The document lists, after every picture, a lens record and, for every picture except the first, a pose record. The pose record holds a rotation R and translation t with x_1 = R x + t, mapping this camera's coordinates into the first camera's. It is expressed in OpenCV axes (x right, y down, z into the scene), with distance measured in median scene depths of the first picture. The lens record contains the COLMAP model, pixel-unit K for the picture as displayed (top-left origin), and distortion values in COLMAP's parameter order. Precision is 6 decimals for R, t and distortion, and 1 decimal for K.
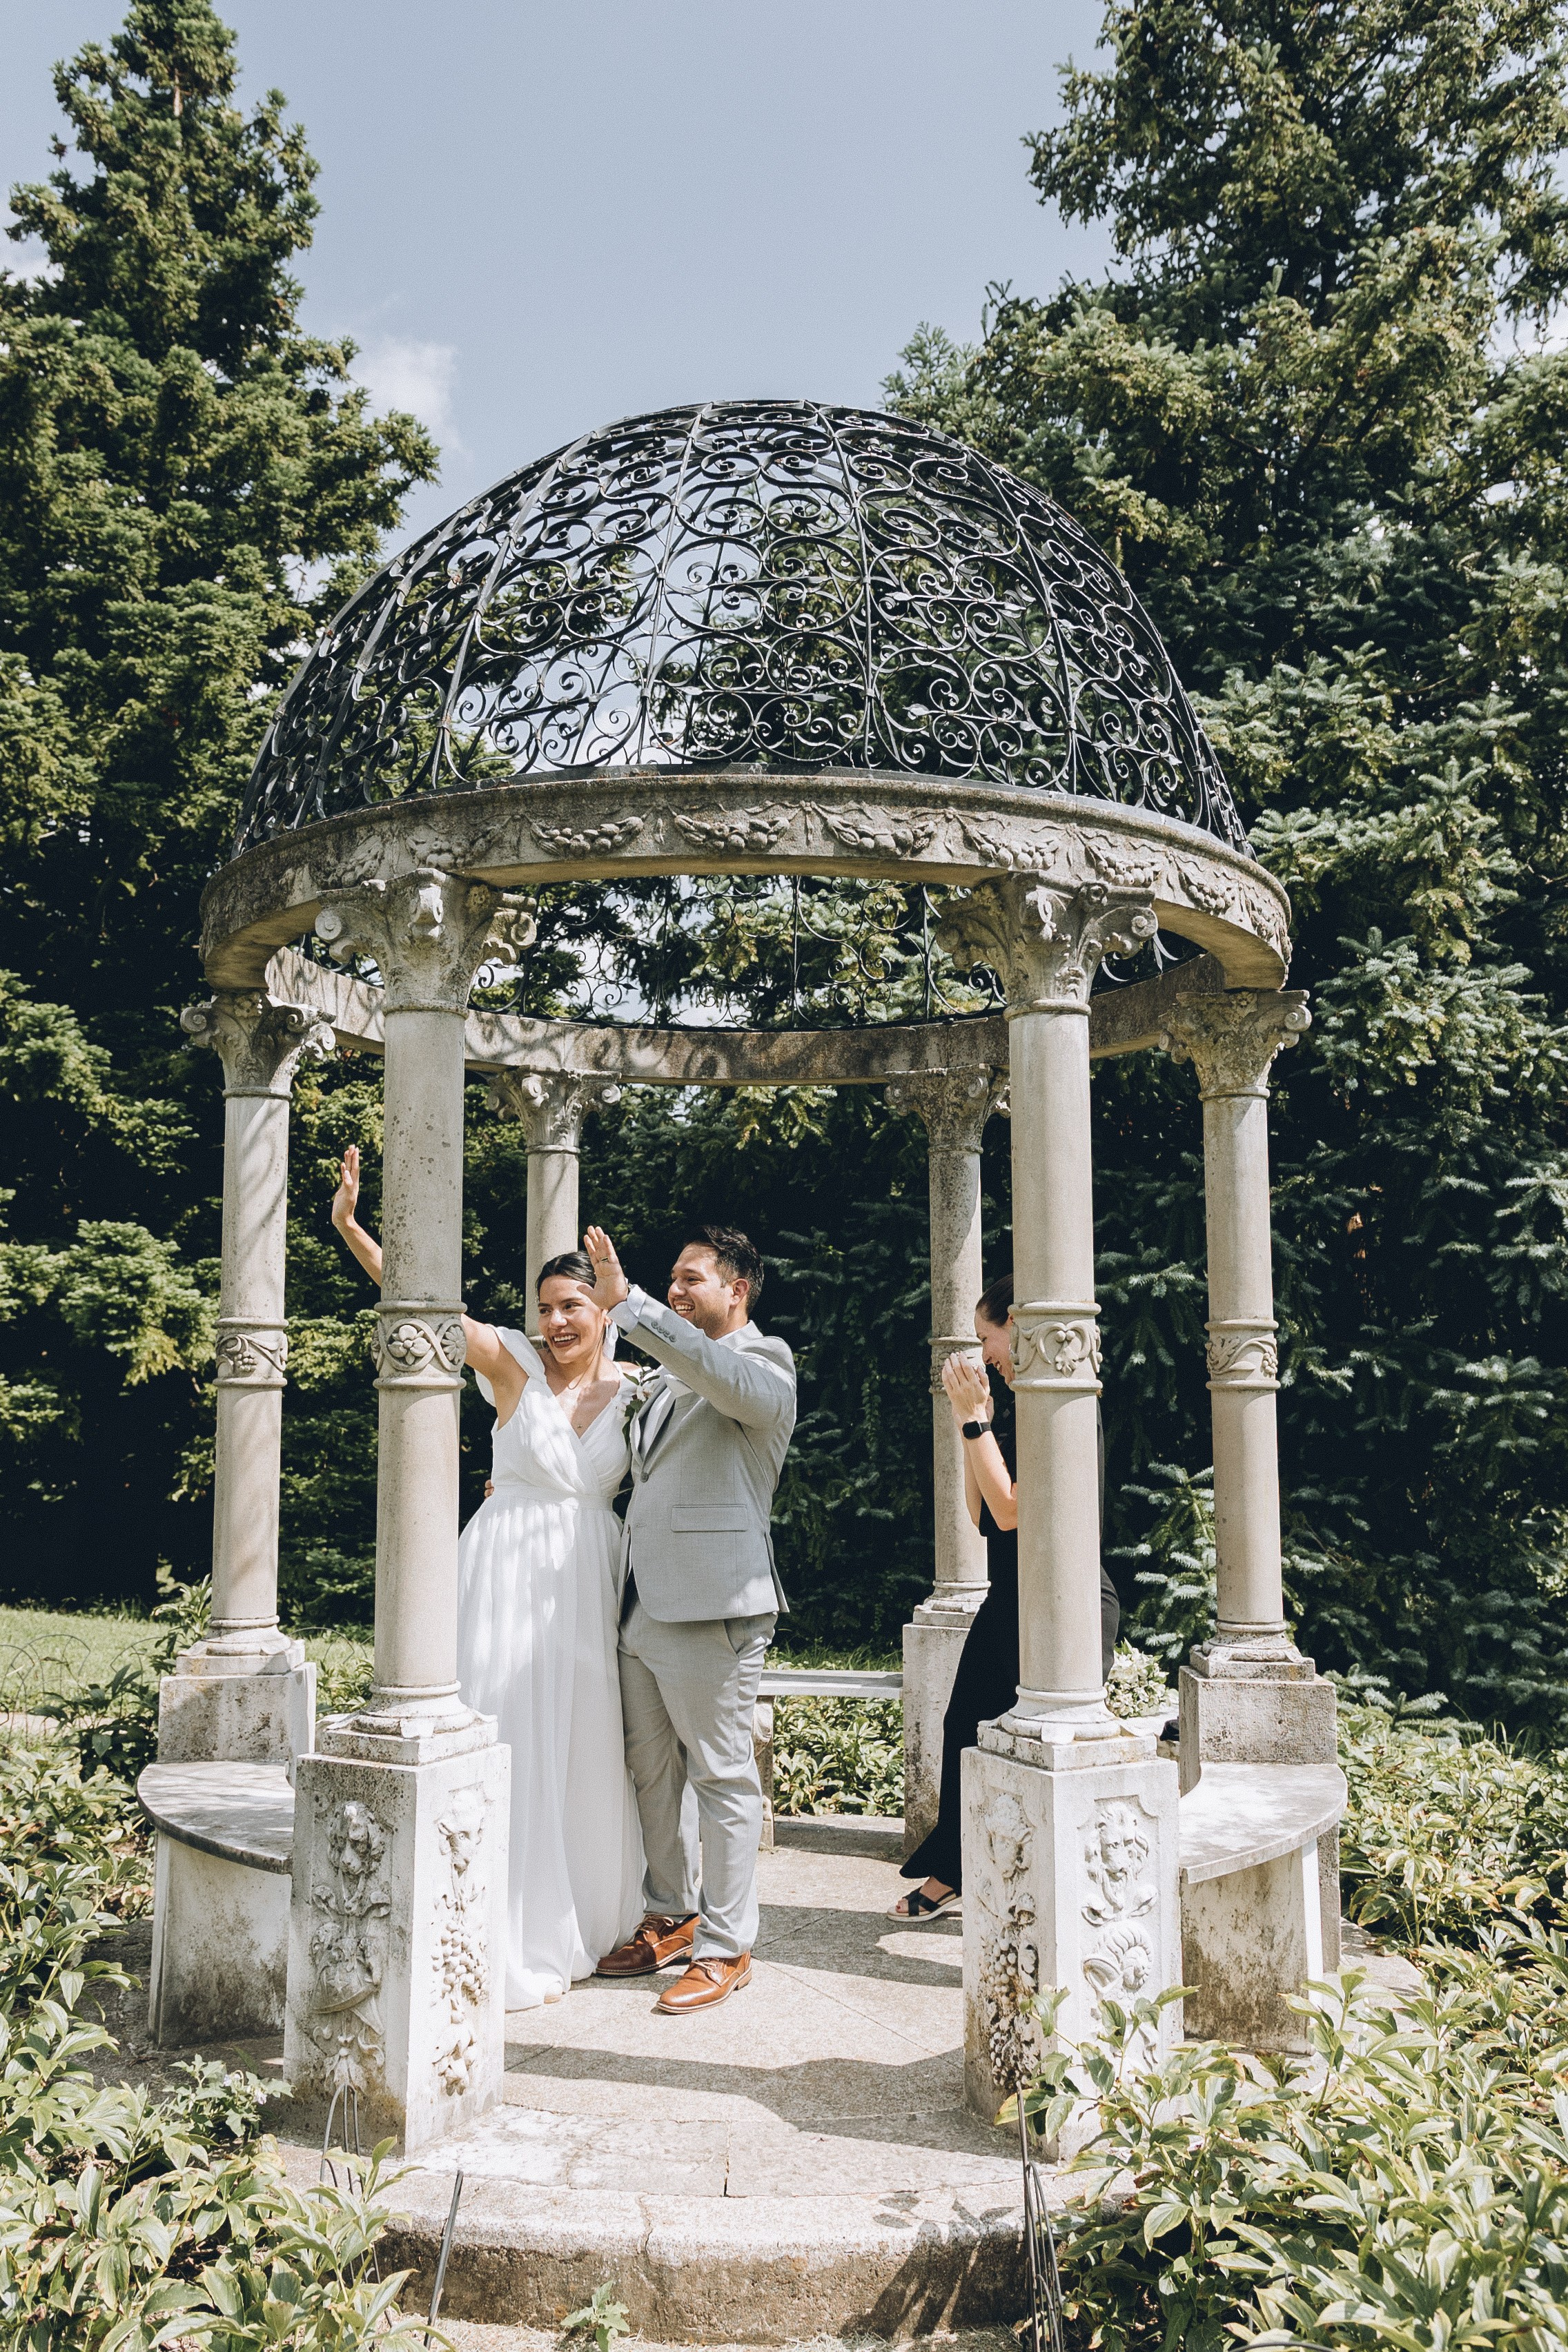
lens RADIAL K [[1754.4, 0, 724.3], [0, 1754.4, 1174.1], [0, 0, 1]] dist [0.003423, -0.032486]
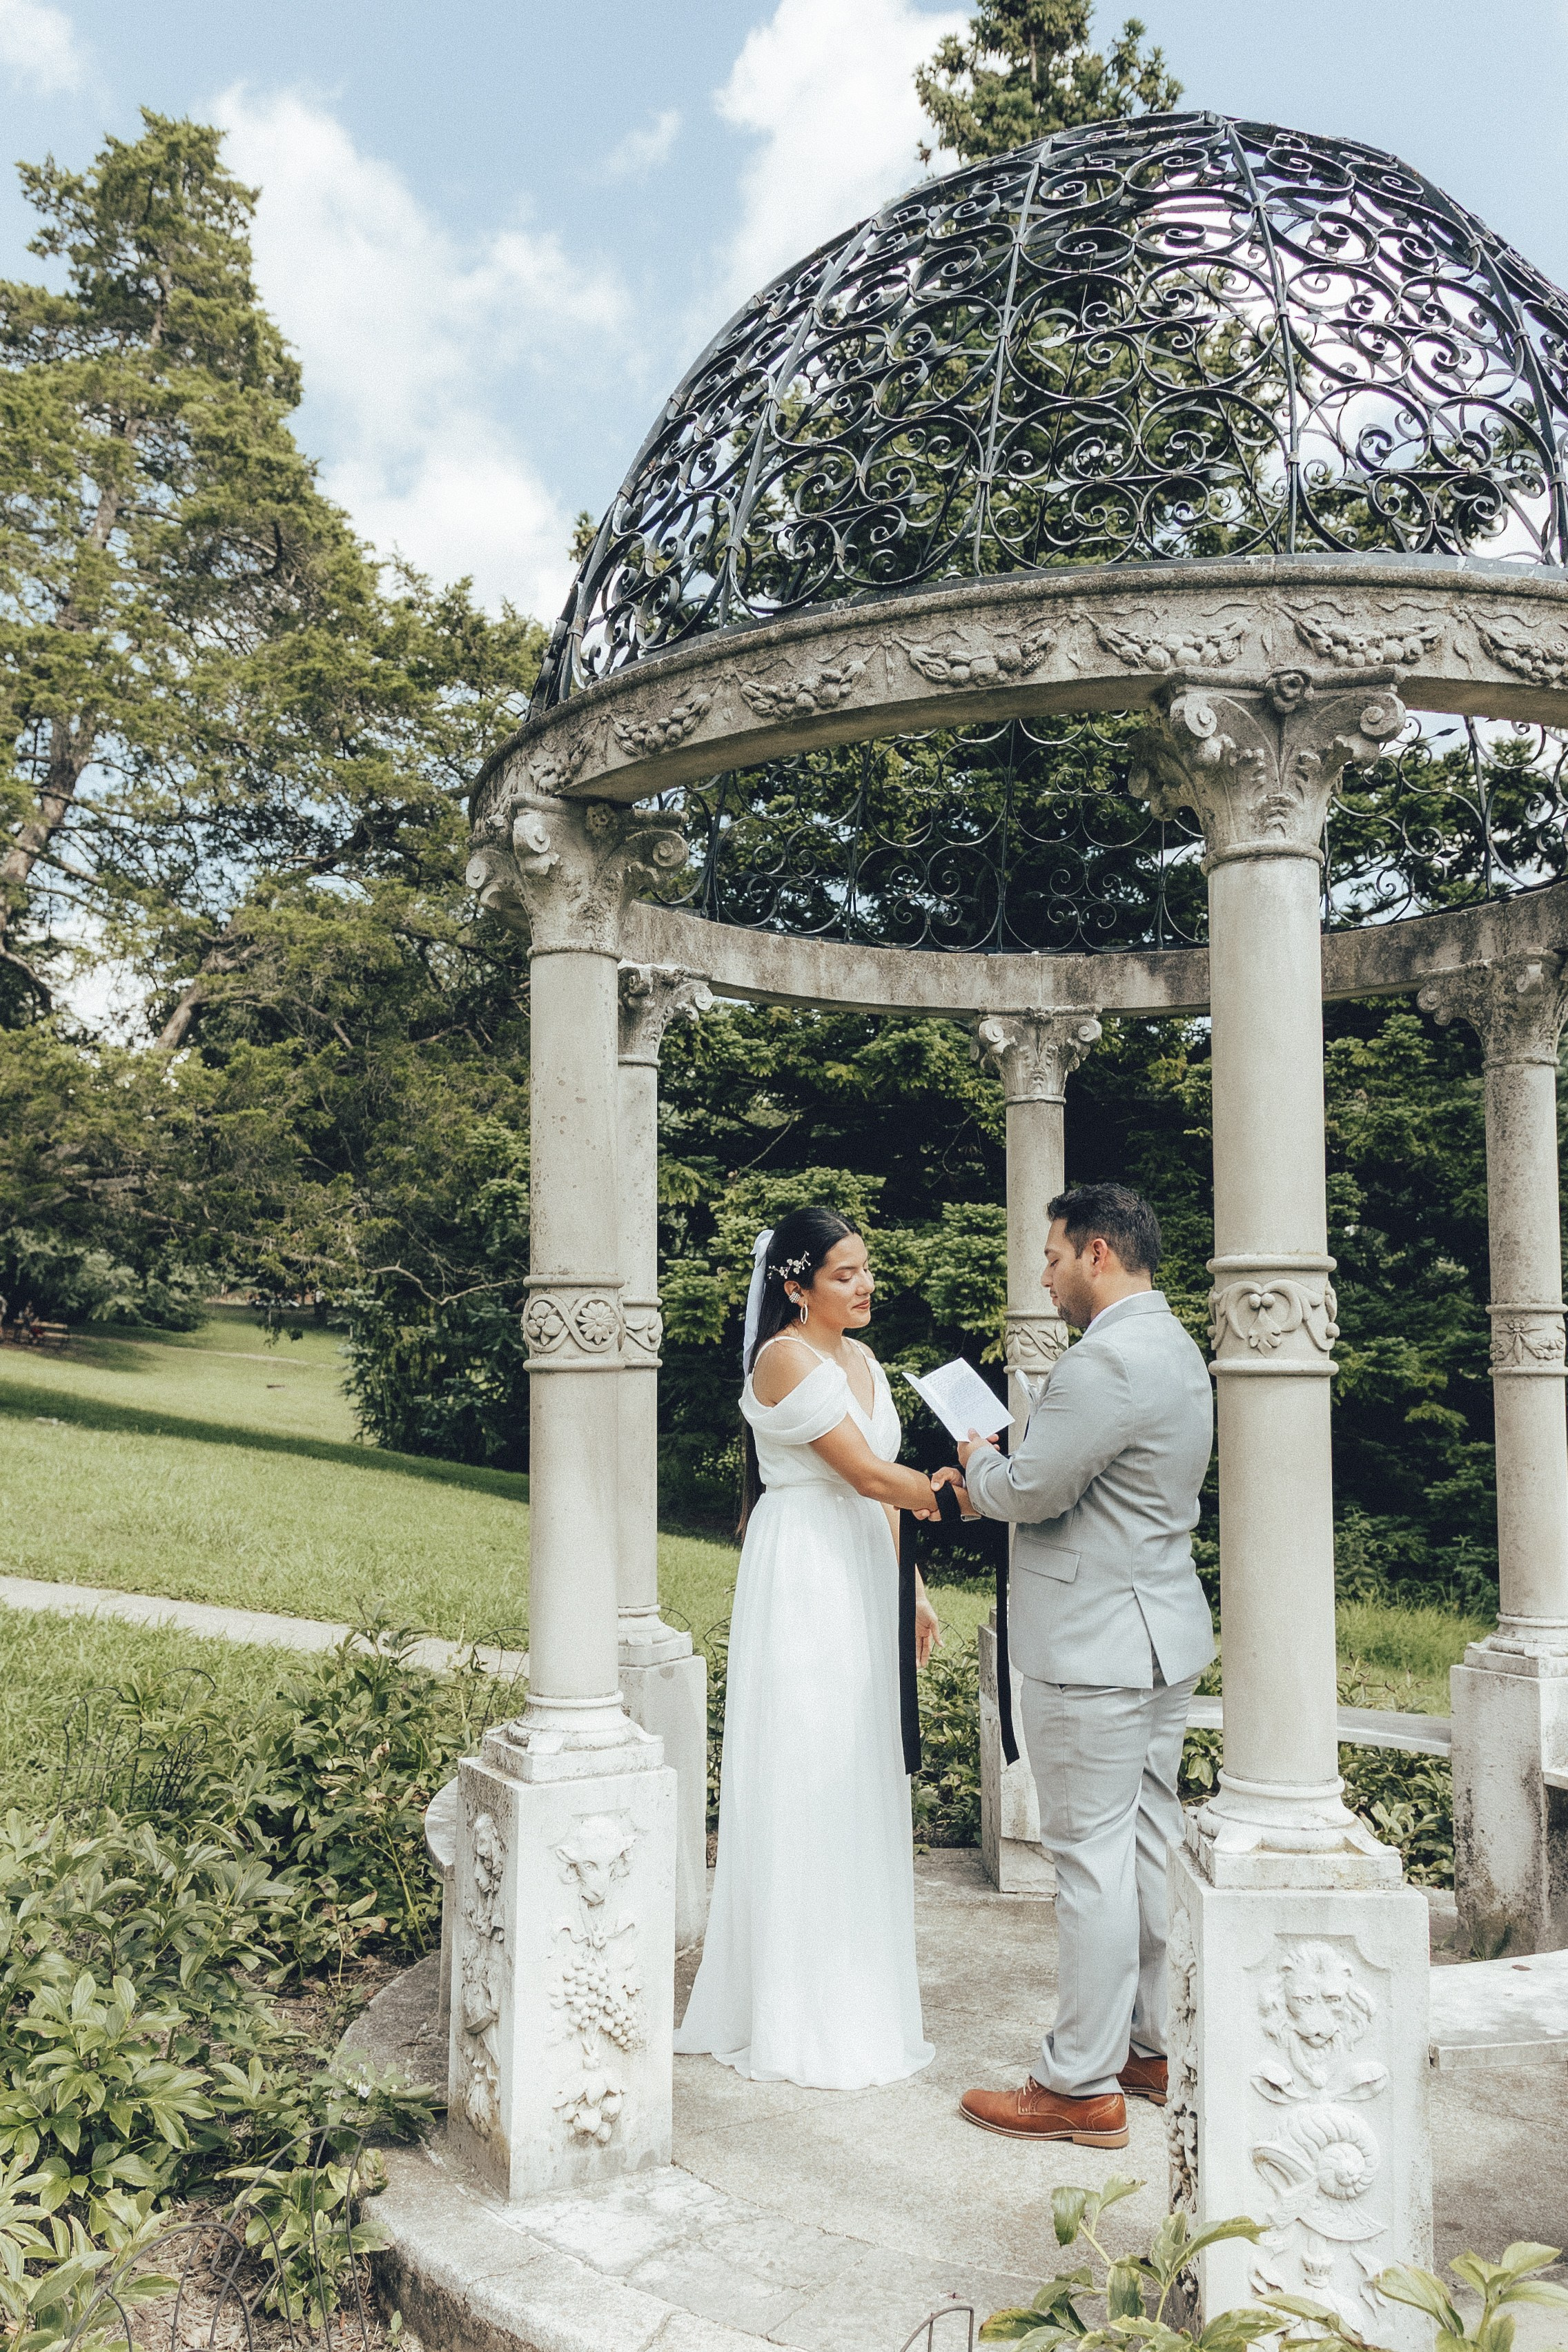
lens RADIAL K [[1784.8, 0, 788.6], [0, 1784.8, 1226.5], [0, 0, 1]] dist [0.021471, -0.052115]
pose [[0.876625, -0.037441, -0.479715, 0.084343], [0.058382, 0.997879, 0.028805, 0.006299], [0.477619, -0.053258, 0.876952, 0.056044]]
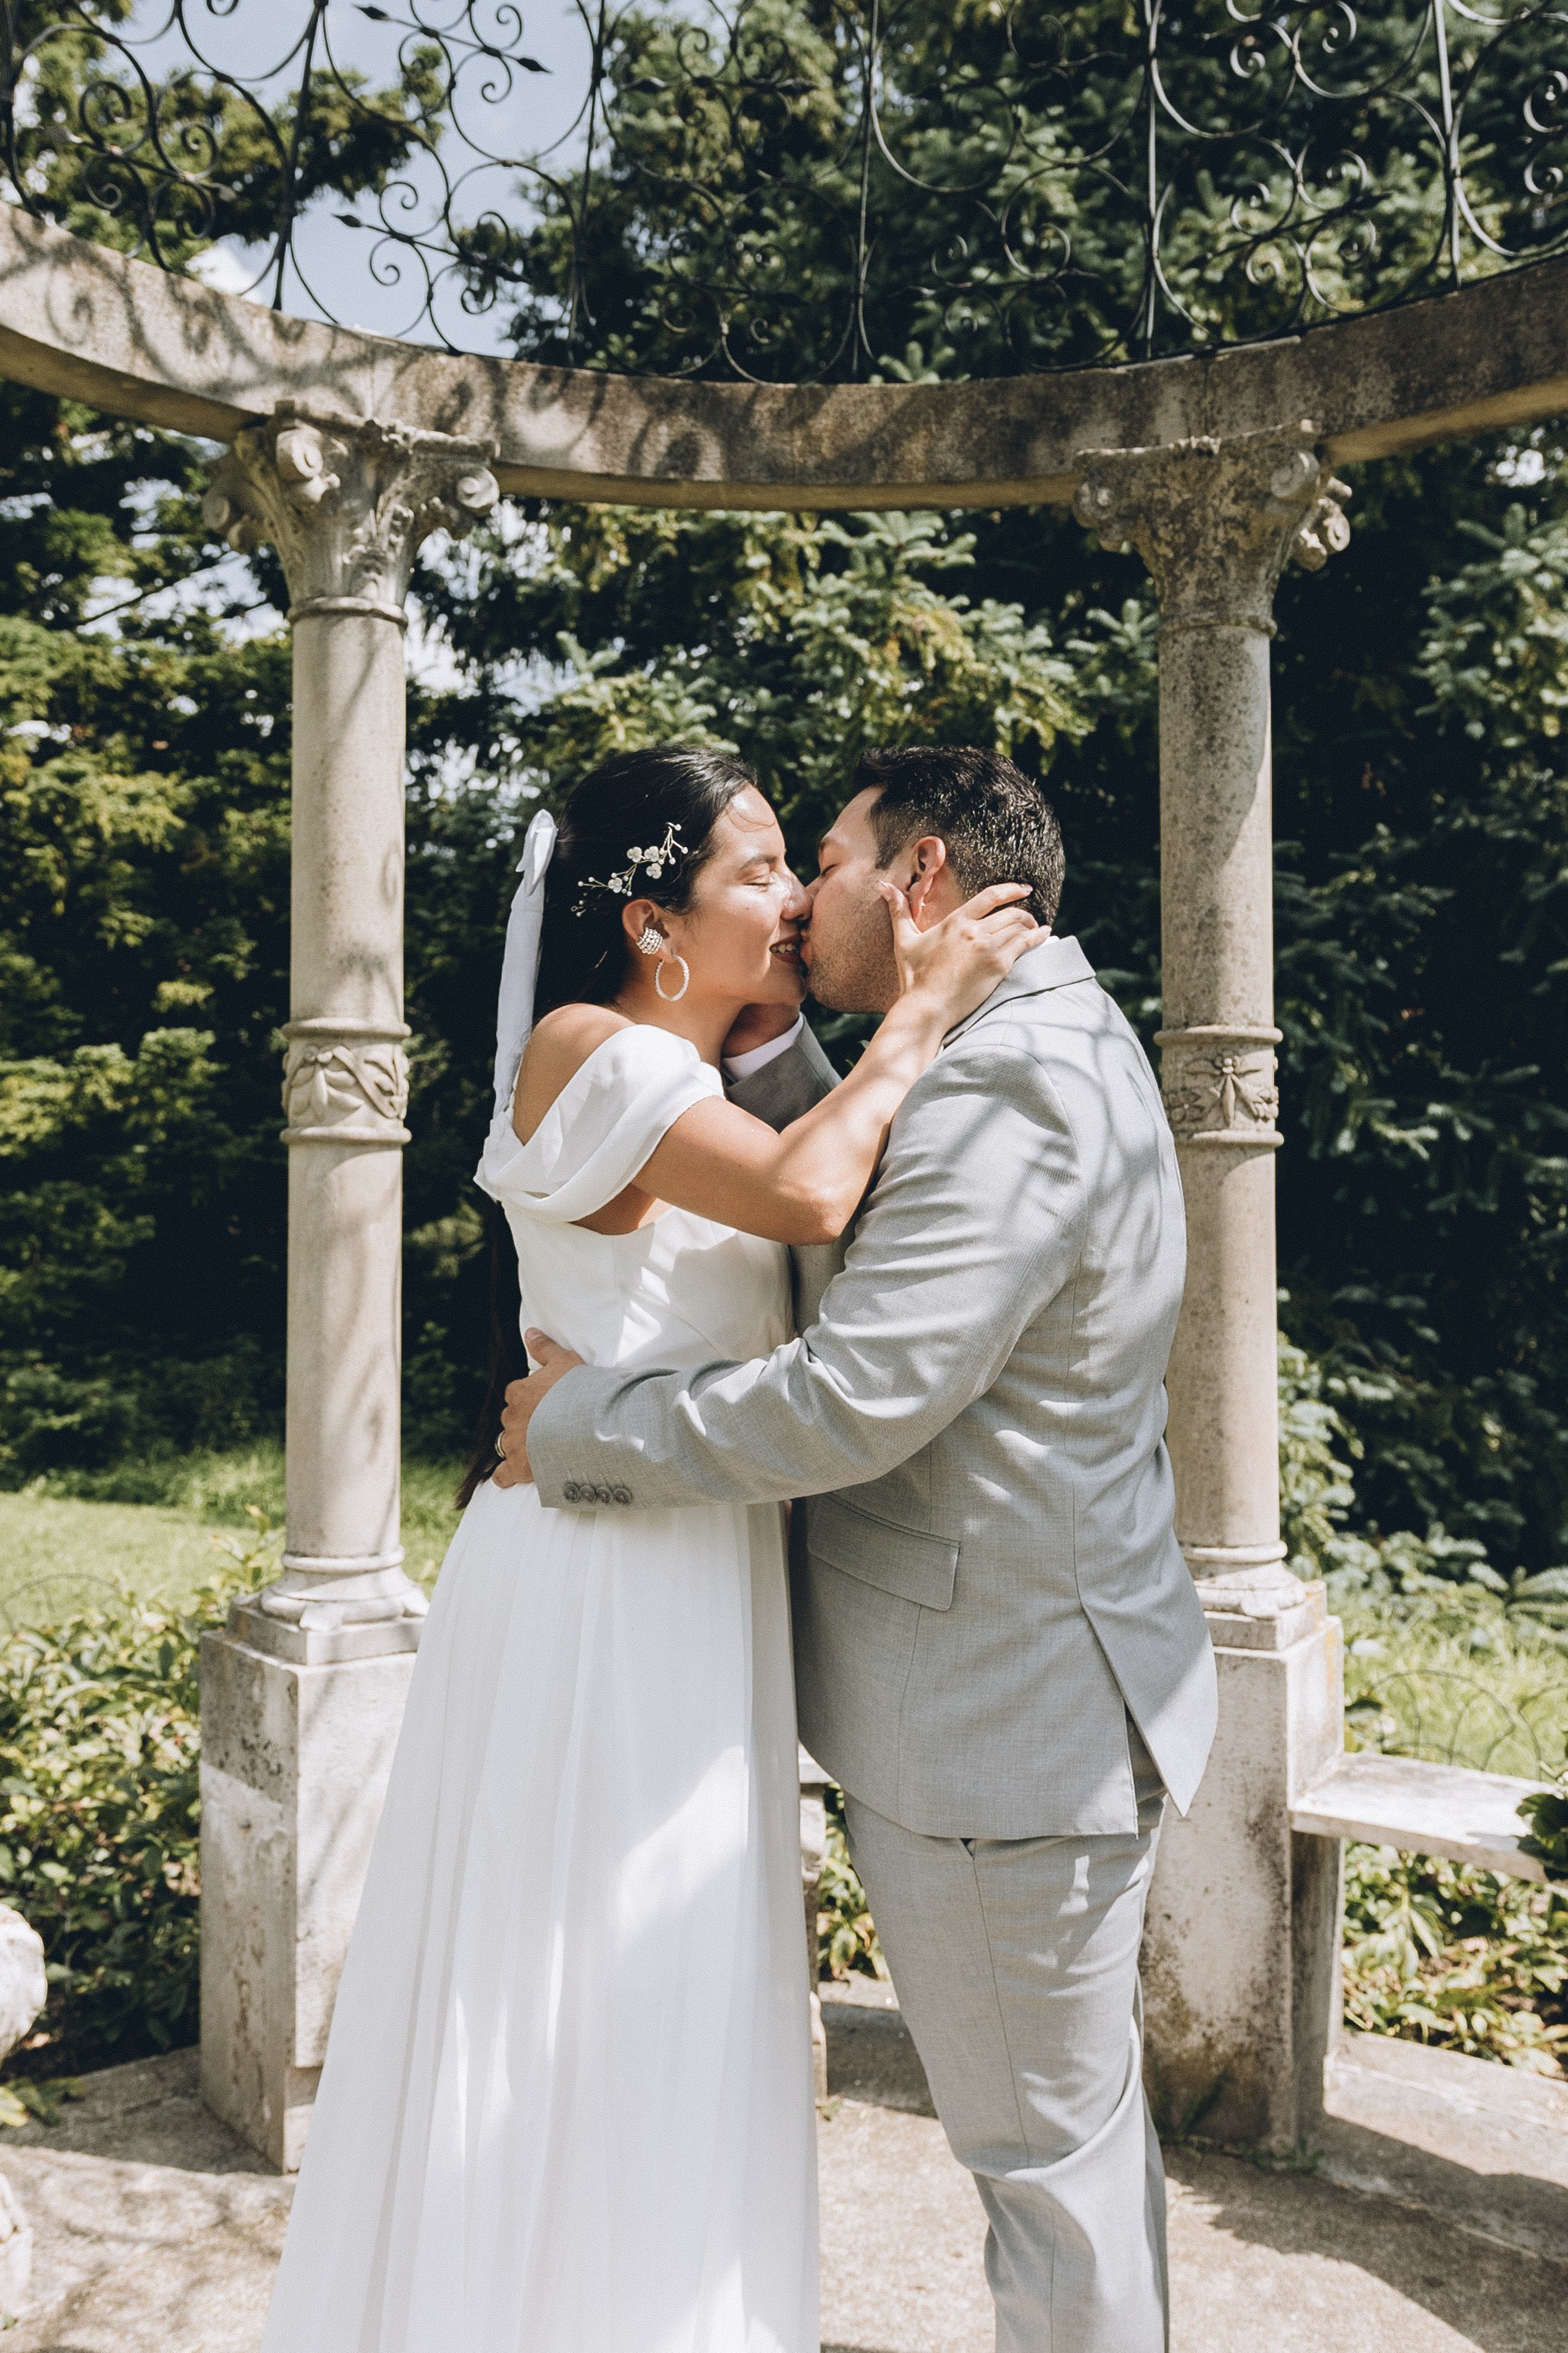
lens RADIAL K [[2072.0, 0, 691.6], [0, 2072.0, 1092.8], [0, 0, 1]] dist [0.004149, 0.000556]
pose [[0.997577, 0.004101, 0.069451, -0.017307], [-0.010343, 0.995911, 0.089751, 0.022853], [-0.068799, -0.090252, 0.993540, 0.169404]]
